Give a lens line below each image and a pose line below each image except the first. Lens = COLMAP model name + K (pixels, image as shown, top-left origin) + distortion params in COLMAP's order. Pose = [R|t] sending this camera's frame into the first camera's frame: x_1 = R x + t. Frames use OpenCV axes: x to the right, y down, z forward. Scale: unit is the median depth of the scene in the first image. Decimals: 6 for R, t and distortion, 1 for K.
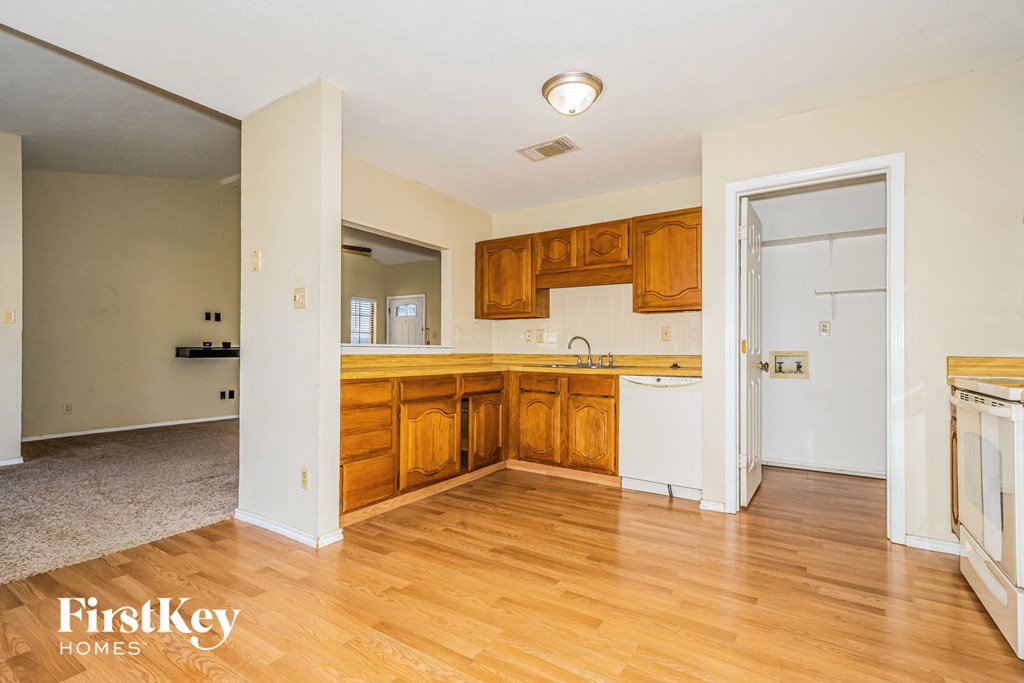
lens RADIAL K [[475.9, 0, 521.5], [0, 475.9, 349.3], [0, 0, 1]] dist [-0.000476, 0.001210]
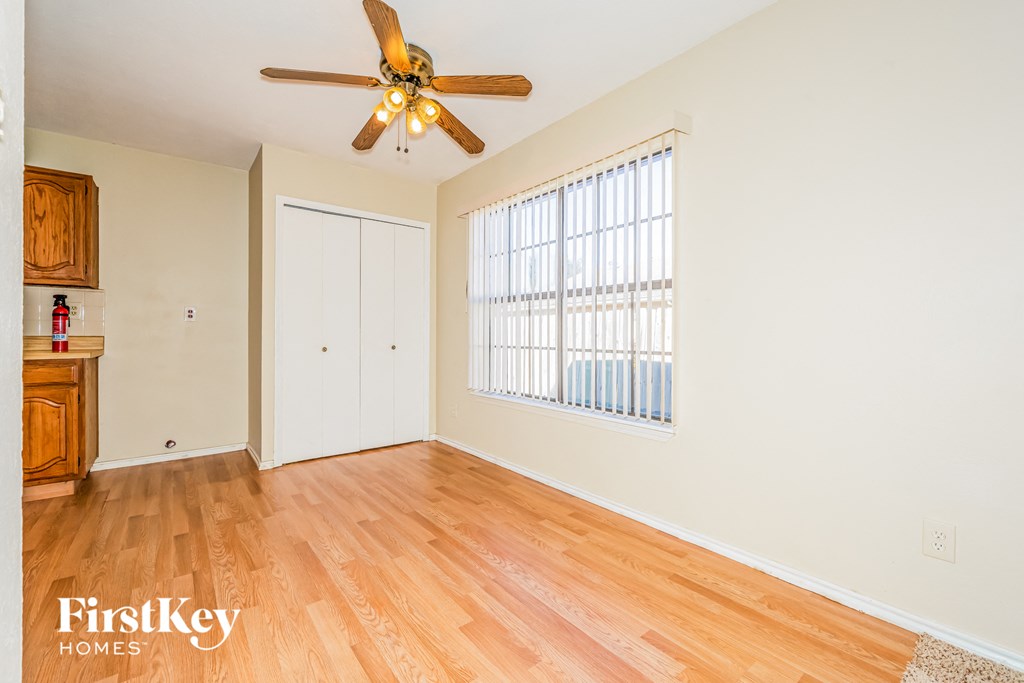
lens RADIAL K [[475.9, 0, 514.9], [0, 475.9, 337.4], [0, 0, 1]] dist [-0.000476, 0.001210]
pose [[-0.944561, -0.009449, 0.328199, -0.613566], [-0.009092, 0.999955, 0.002621, 0.001590], [-0.328209, -0.000509, -0.944605, 0.880602]]
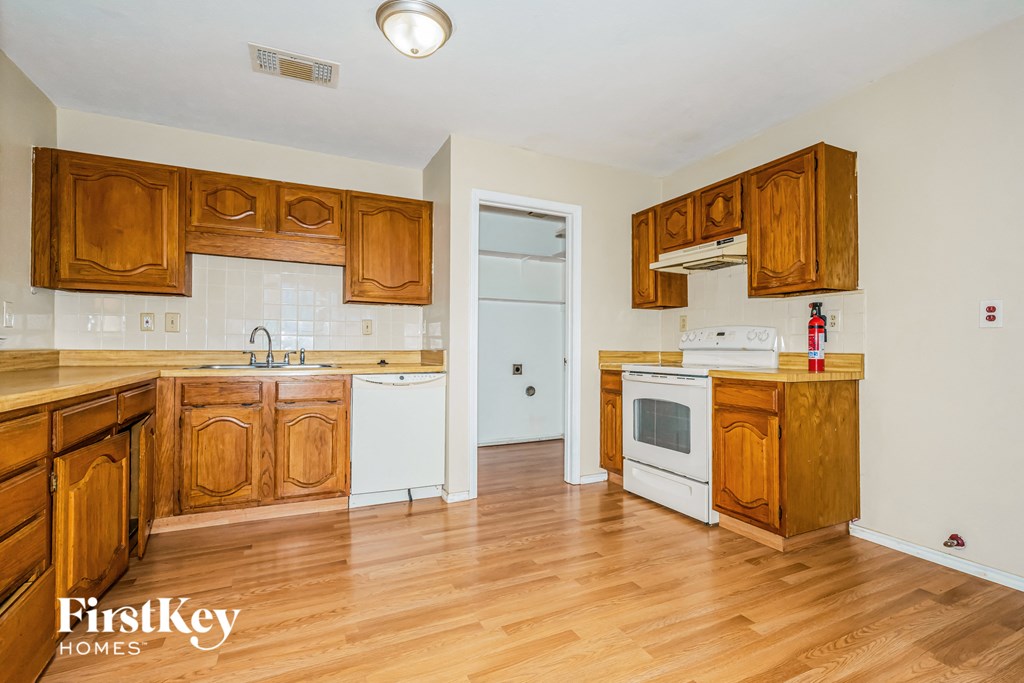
lens RADIAL K [[475.9, 0, 522.6], [0, 475.9, 345.6], [0, 0, 1]] dist [-0.000476, 0.001210]
pose [[0.513362, 0.003919, 0.858163, -0.363962], [-0.006513, 0.999979, -0.000671, 0.001054], [-0.858147, -0.005245, 0.513377, 0.310595]]
